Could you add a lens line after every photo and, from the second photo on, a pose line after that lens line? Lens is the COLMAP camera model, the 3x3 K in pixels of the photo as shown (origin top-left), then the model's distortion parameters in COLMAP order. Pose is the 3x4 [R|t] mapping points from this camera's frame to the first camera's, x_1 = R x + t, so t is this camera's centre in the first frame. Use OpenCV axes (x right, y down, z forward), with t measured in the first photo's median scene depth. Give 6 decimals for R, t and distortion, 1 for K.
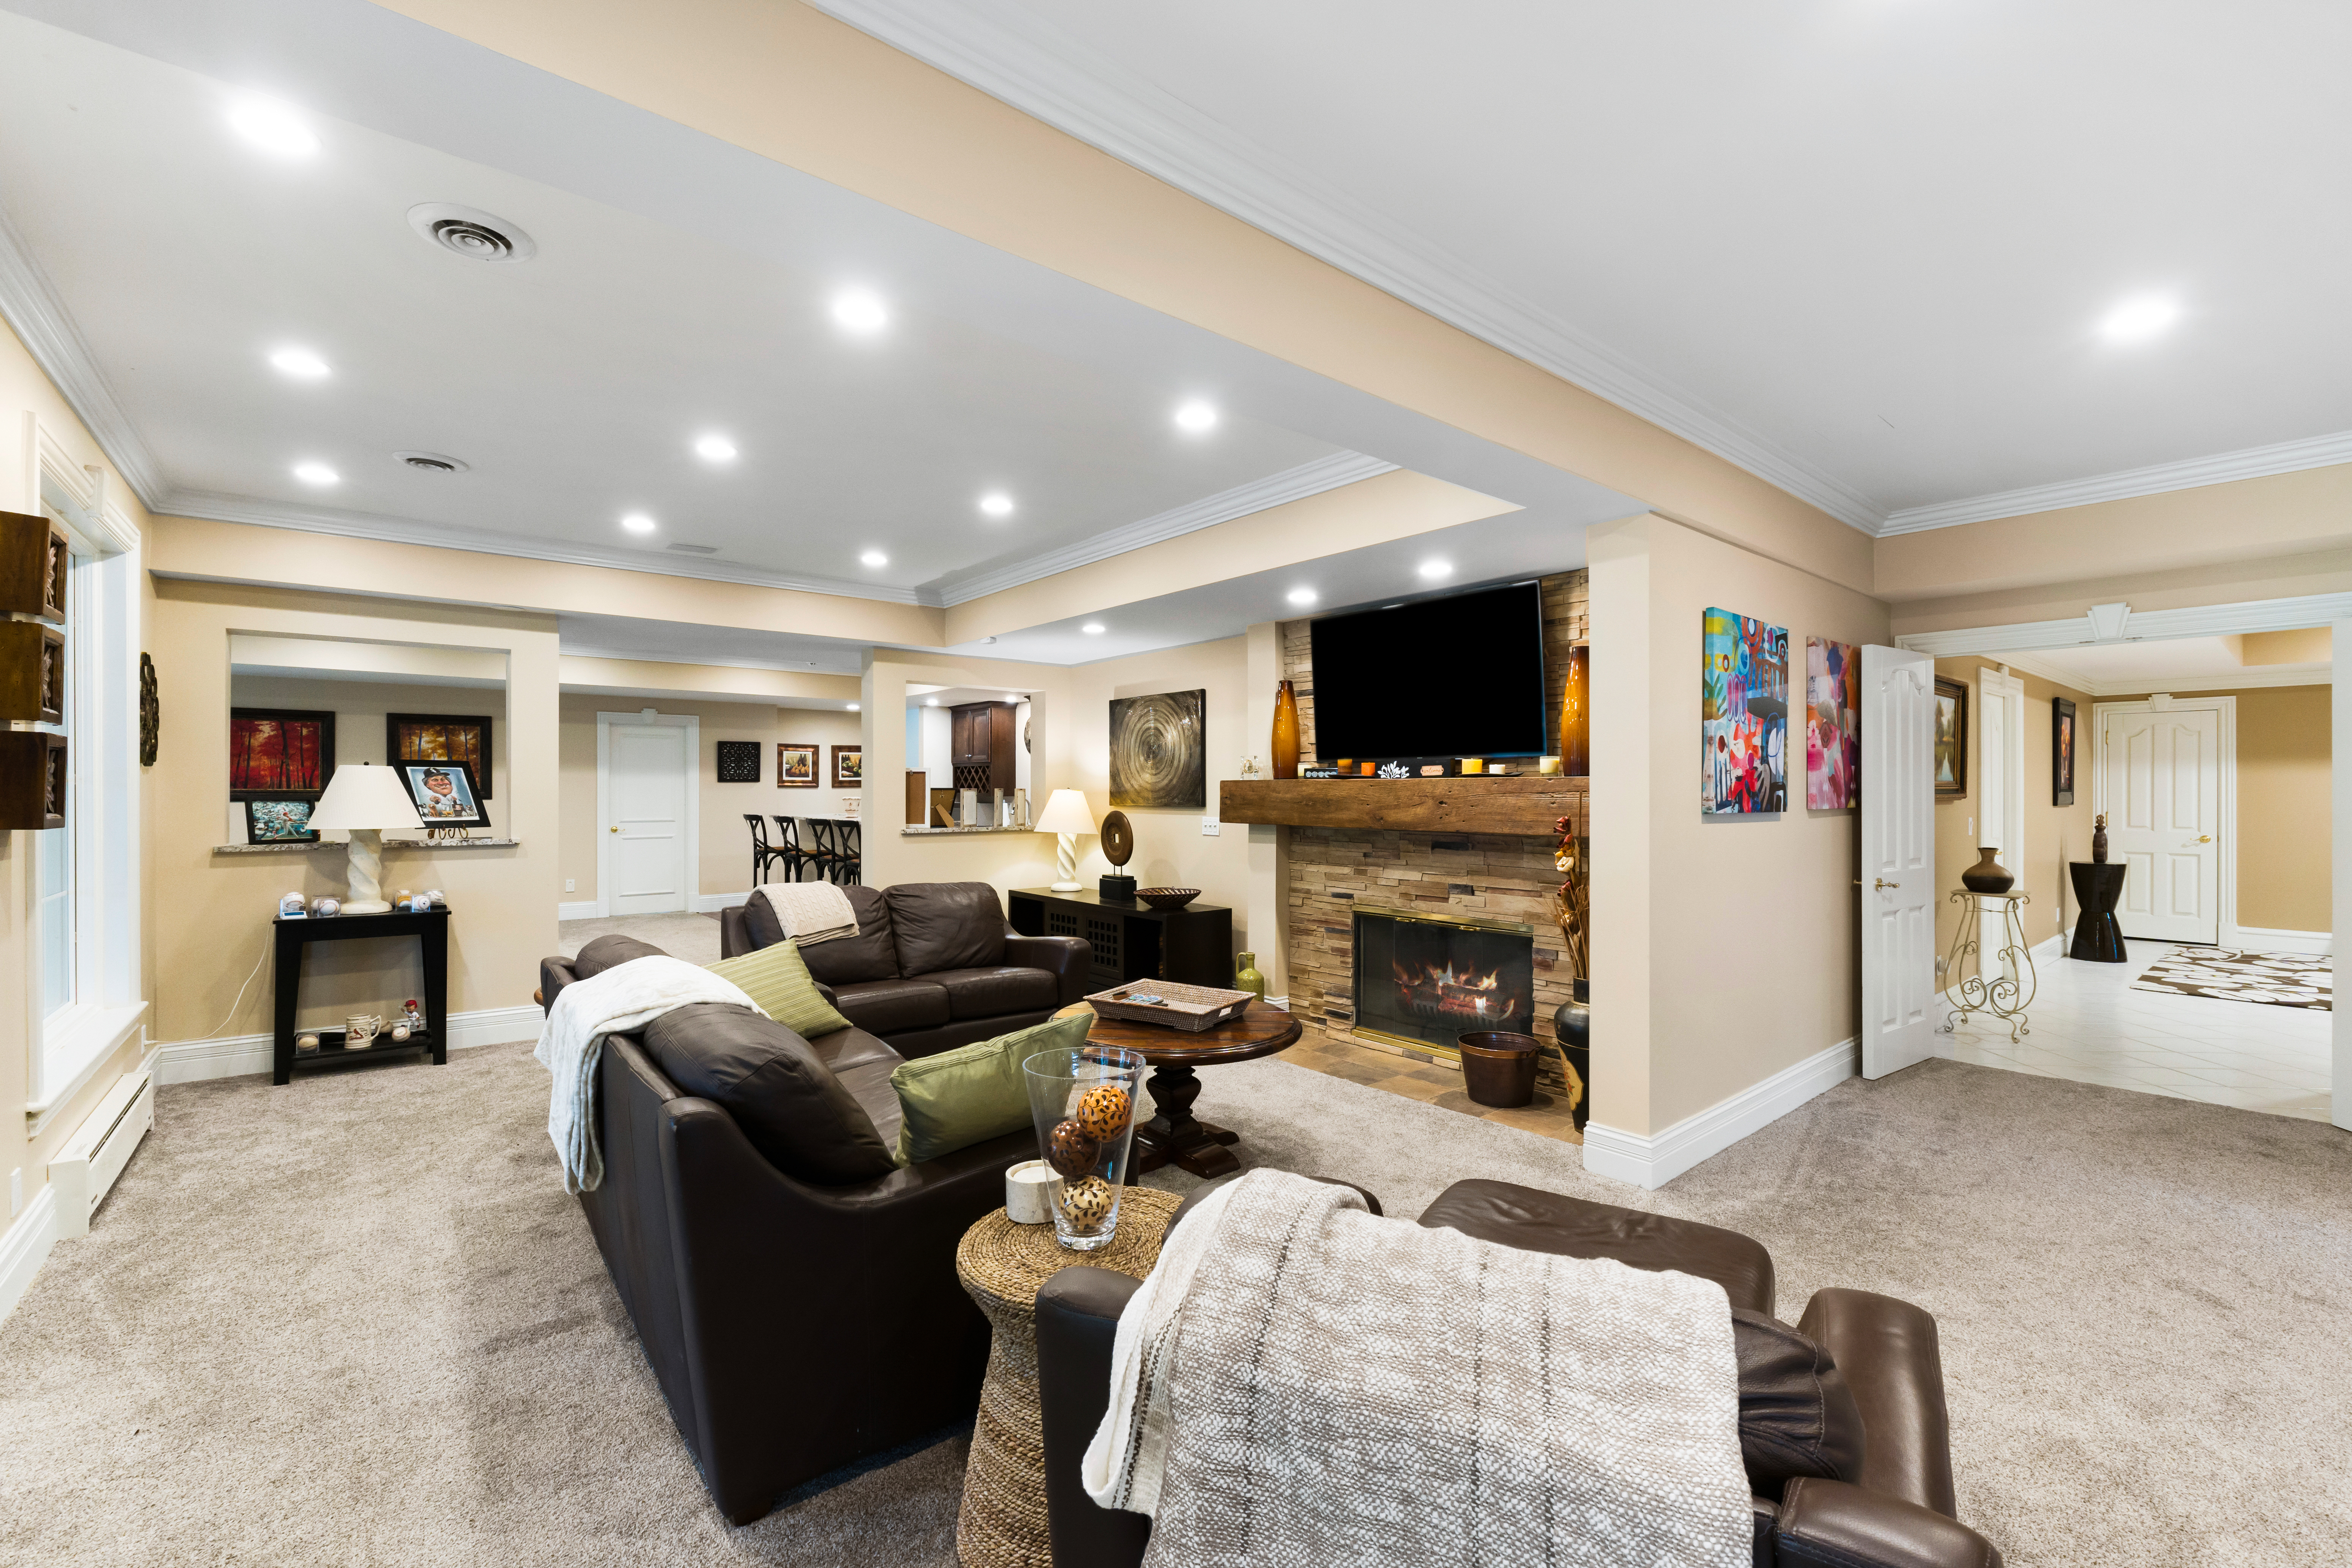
lens RADIAL K [[1003.0, 0, 1177.8], [0, 1003.0, 788.3], [0, 0, 1]] dist [-0.004536, -0.000580]
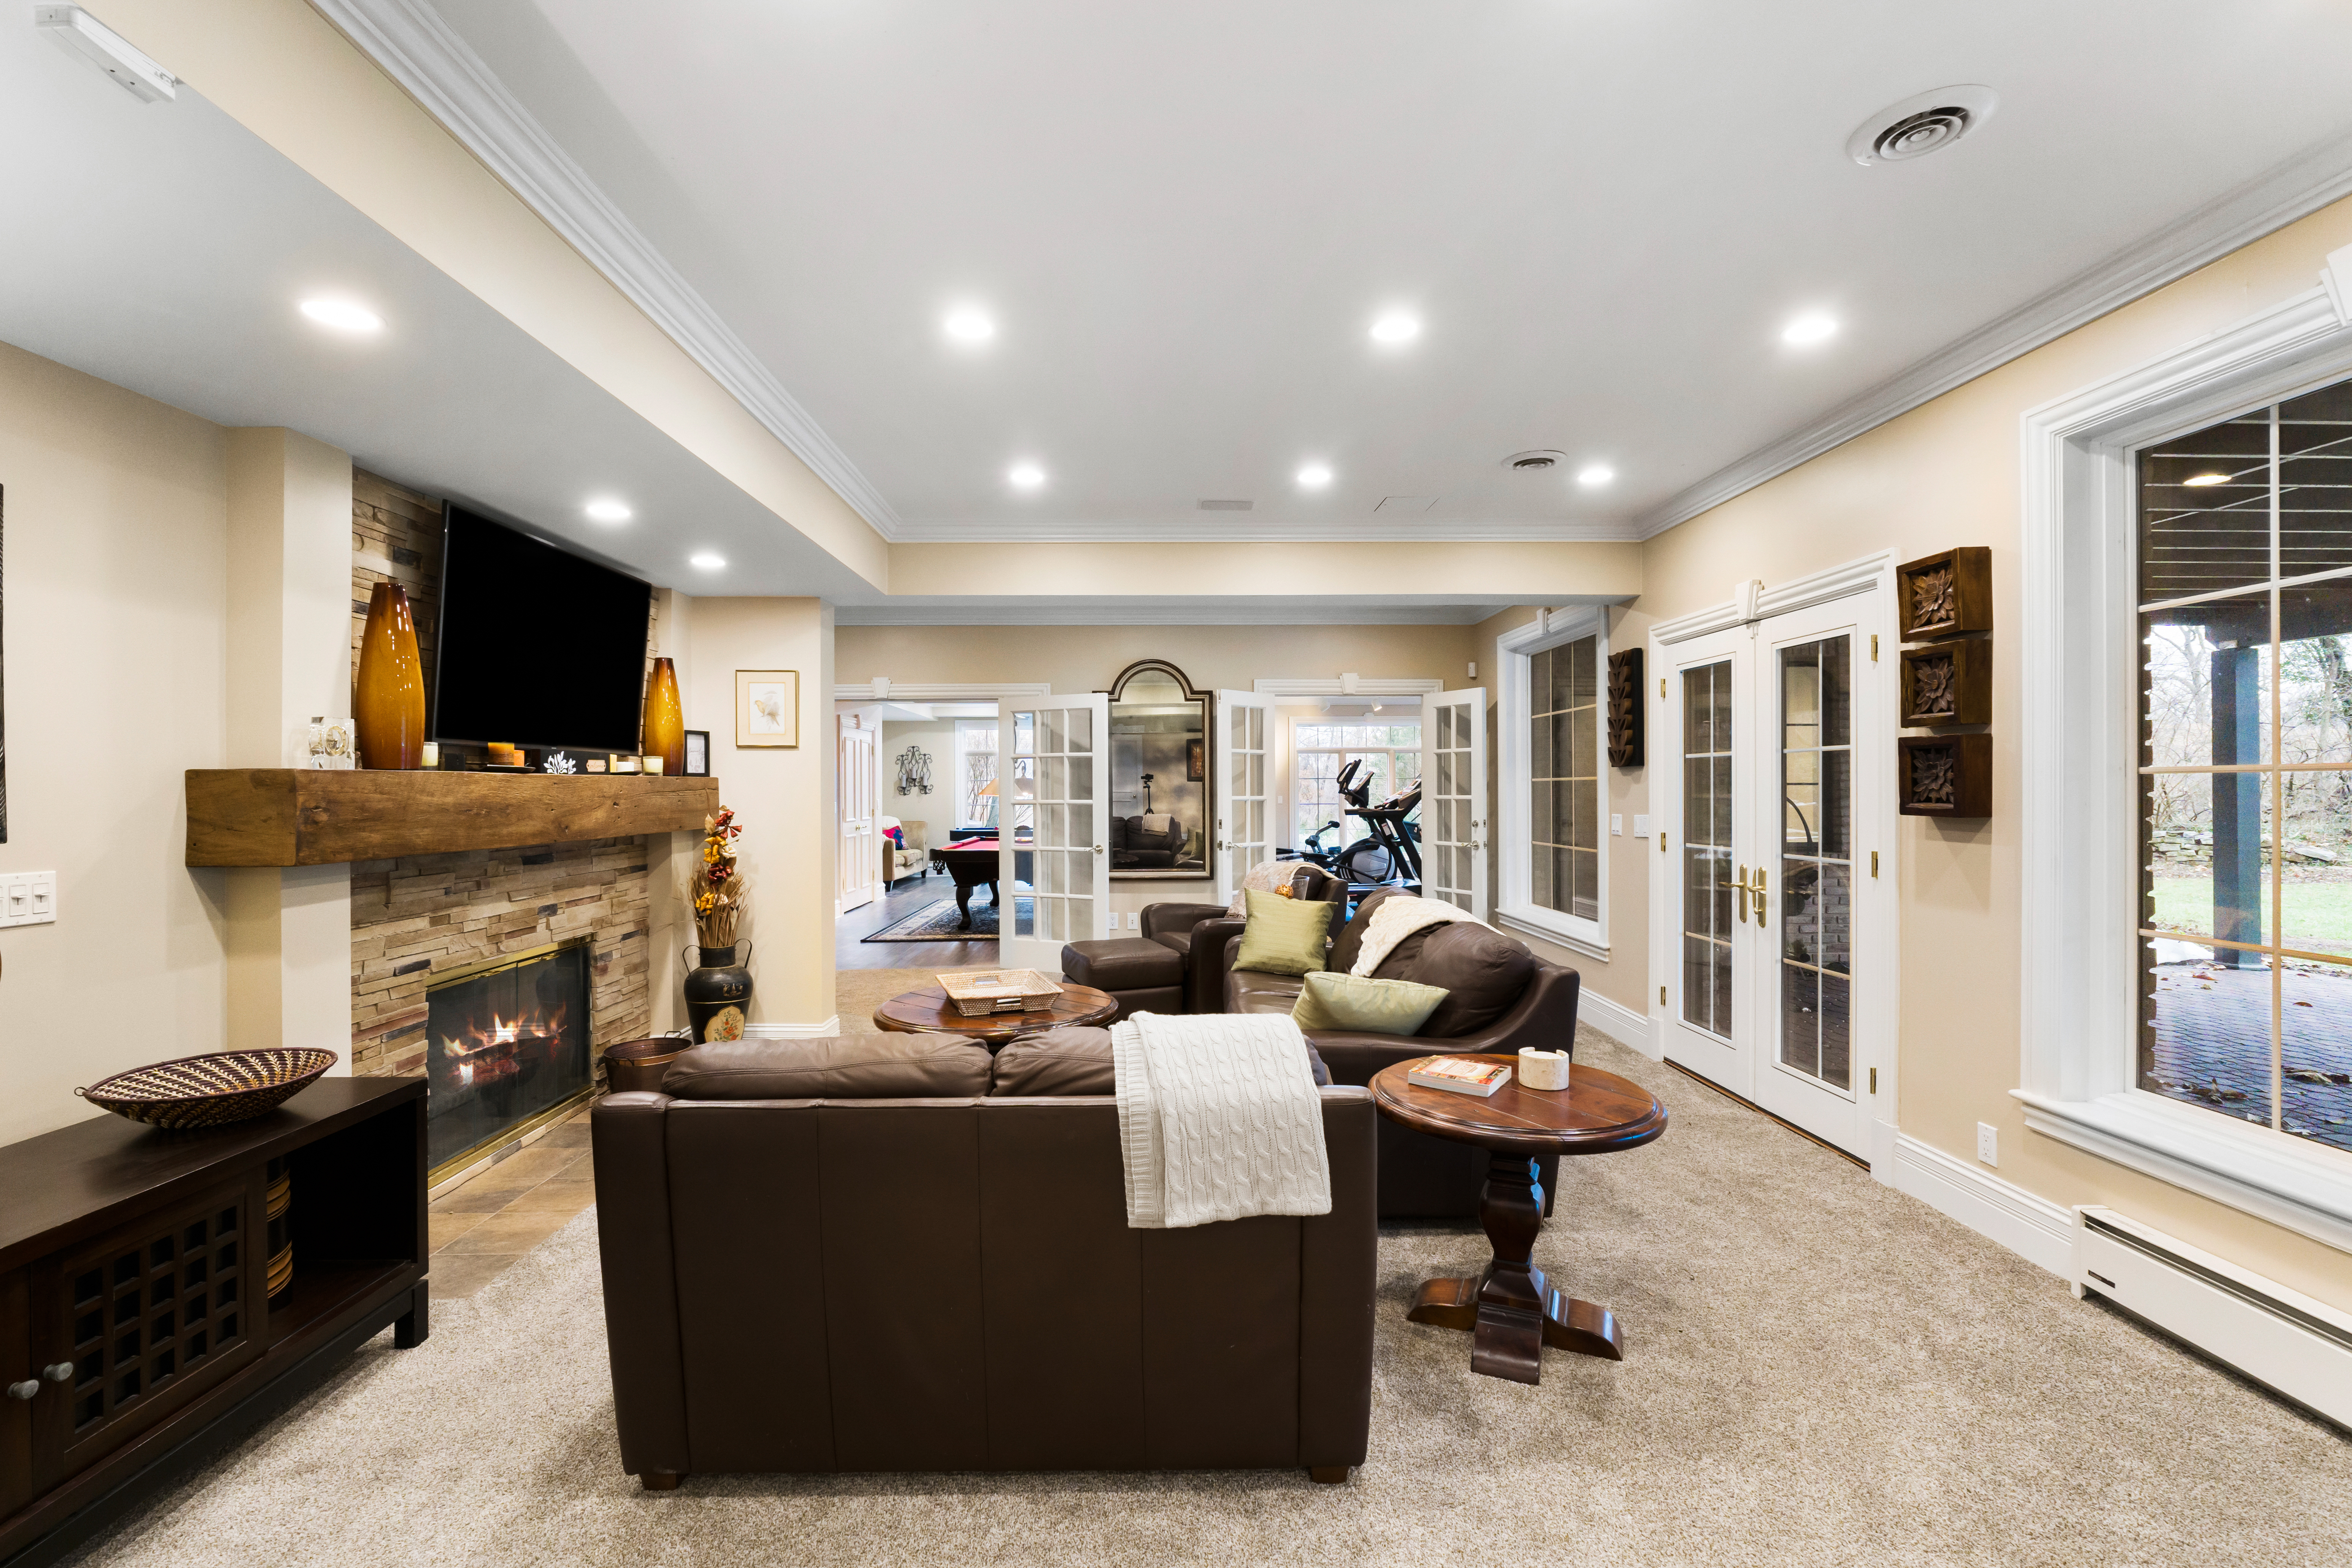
lens RADIAL K [[1003.0, 0, 1179.3], [0, 1003.0, 789.5], [0, 0, 1]] dist [-0.004536, -0.000580]
pose [[-0.791038, 0.002602, 0.611761, -0.594651], [0.003722, 0.999993, 0.000559, 0.003023], [-0.611756, 0.002719, -0.791042, 1.268937]]
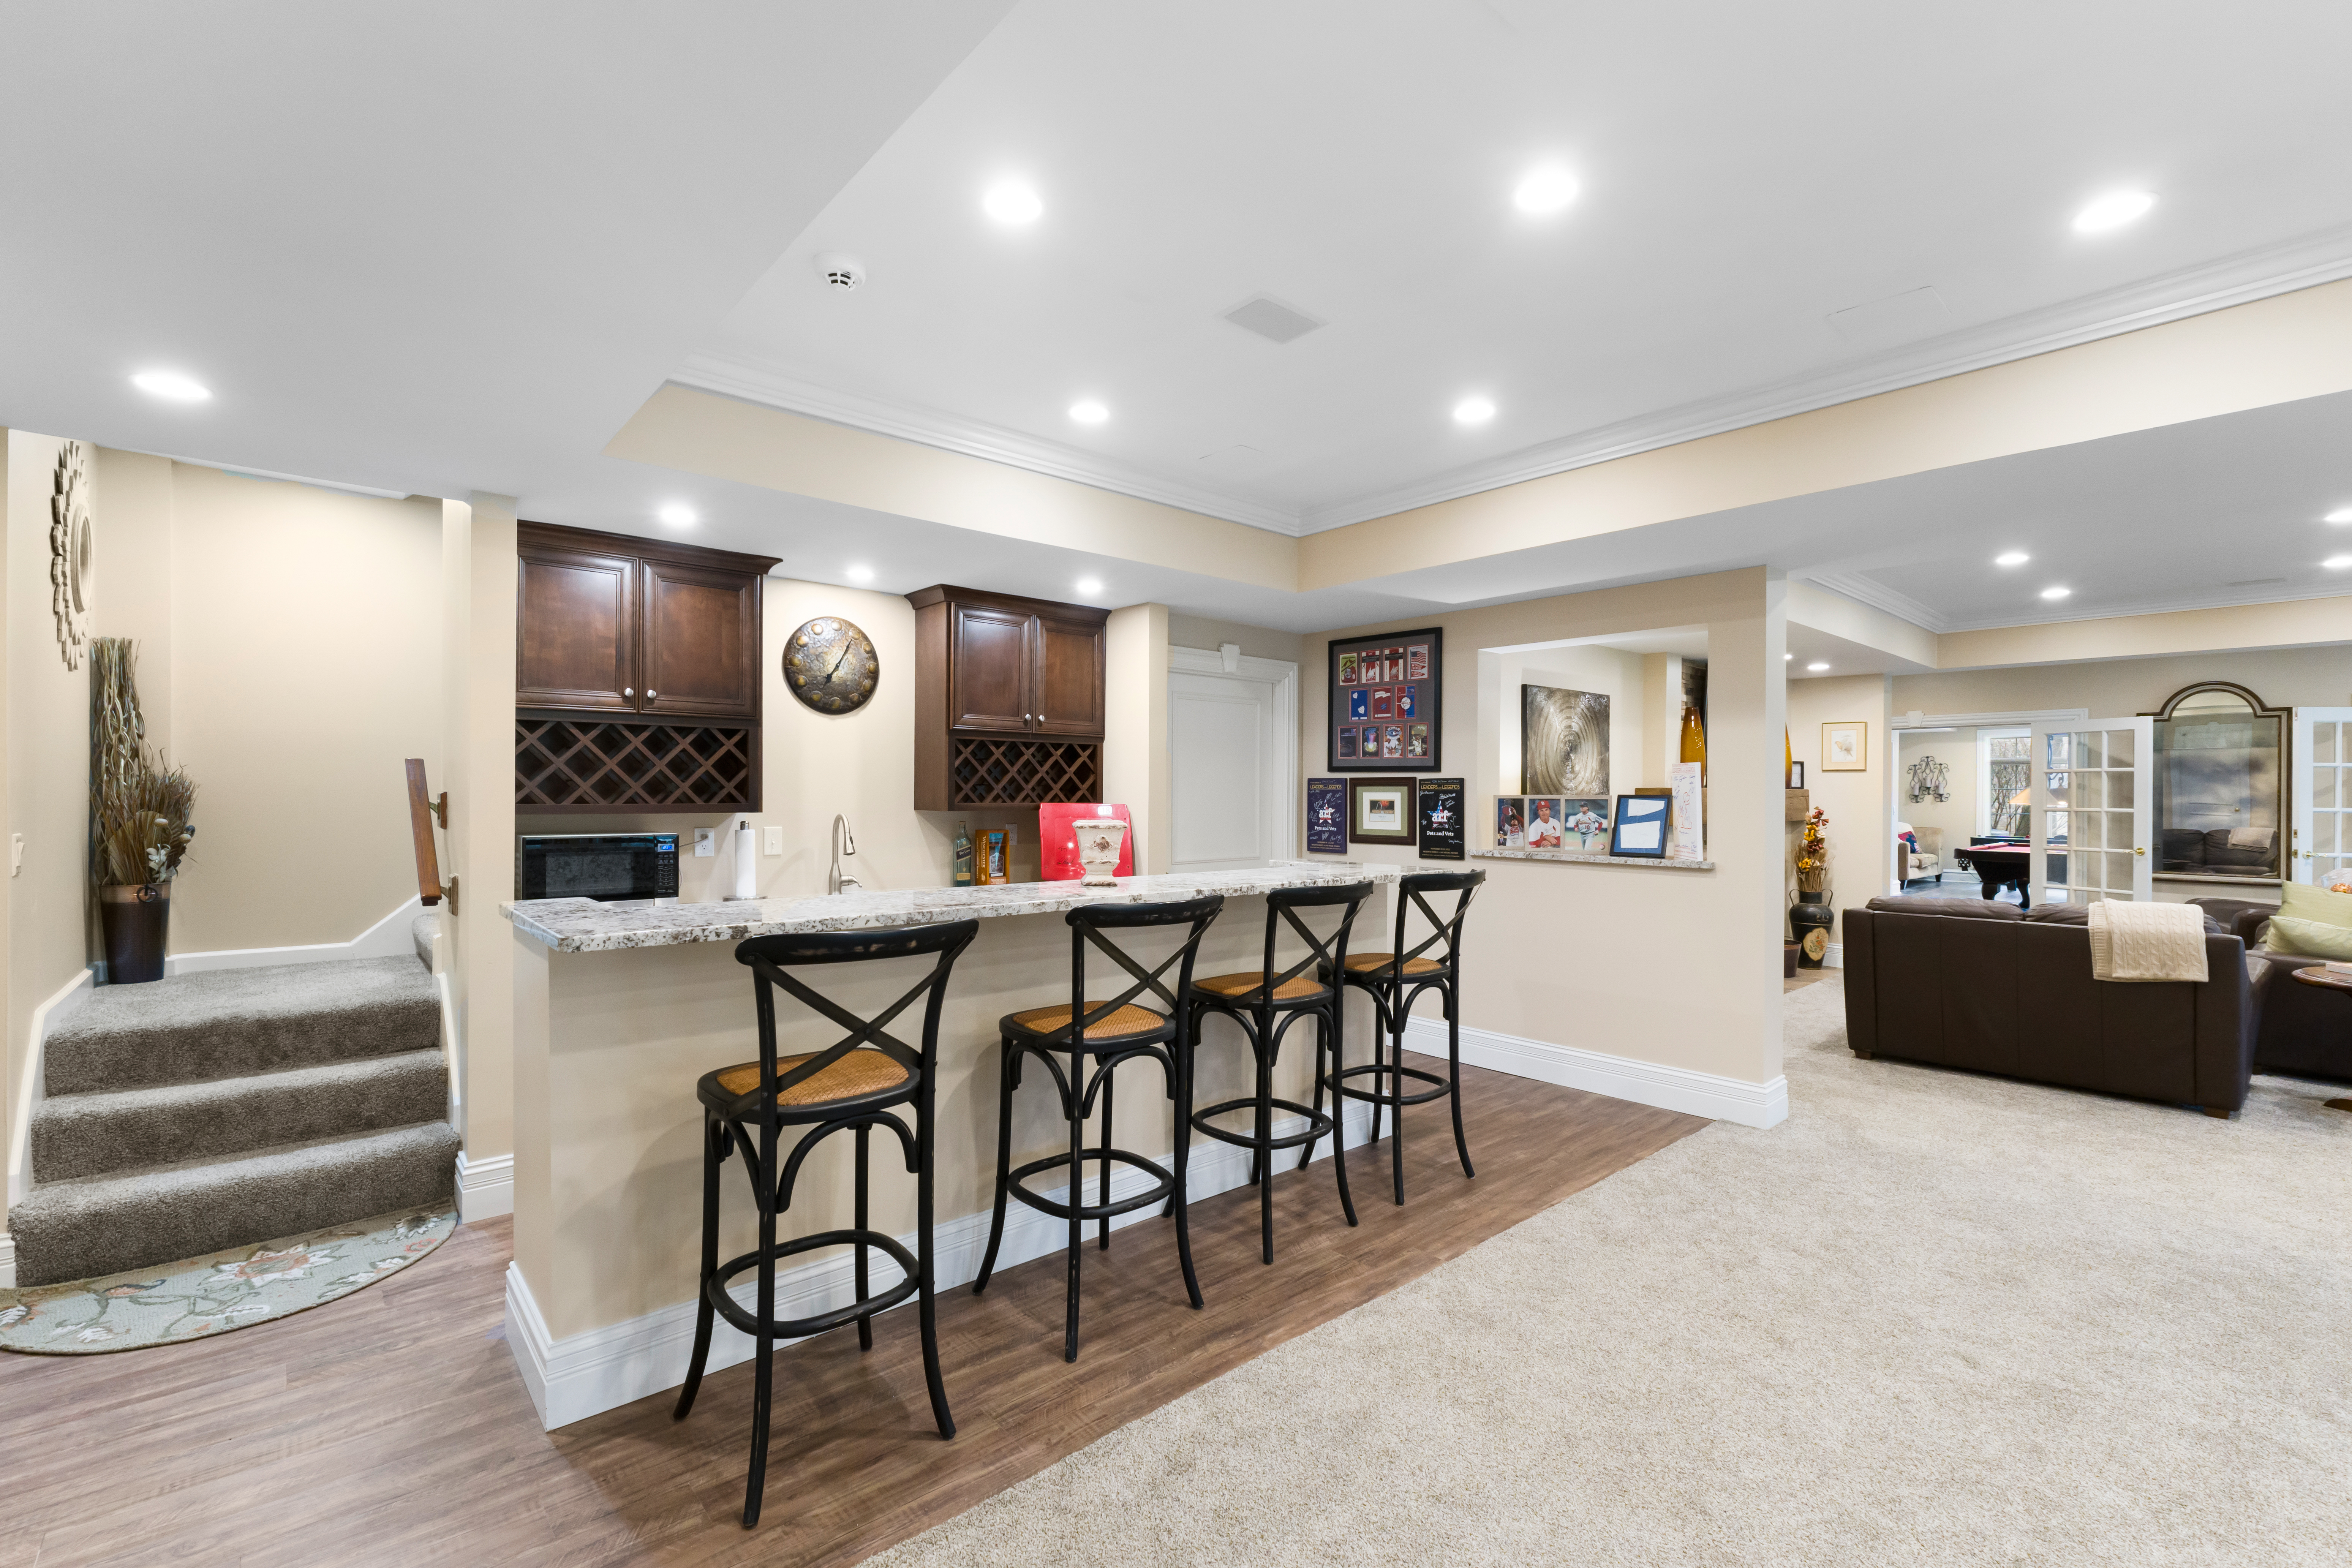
lens RADIAL K [[1003.0, 0, 1185.2], [0, 1003.0, 797.3], [0, 0, 1]] dist [-0.004536, -0.000580]
pose [[-0.031986, -0.004596, 0.999478, -1.264298], [-0.006756, 0.999968, 0.004382, 0.002425], [-0.999465, -0.006612, -0.032016, 1.870936]]
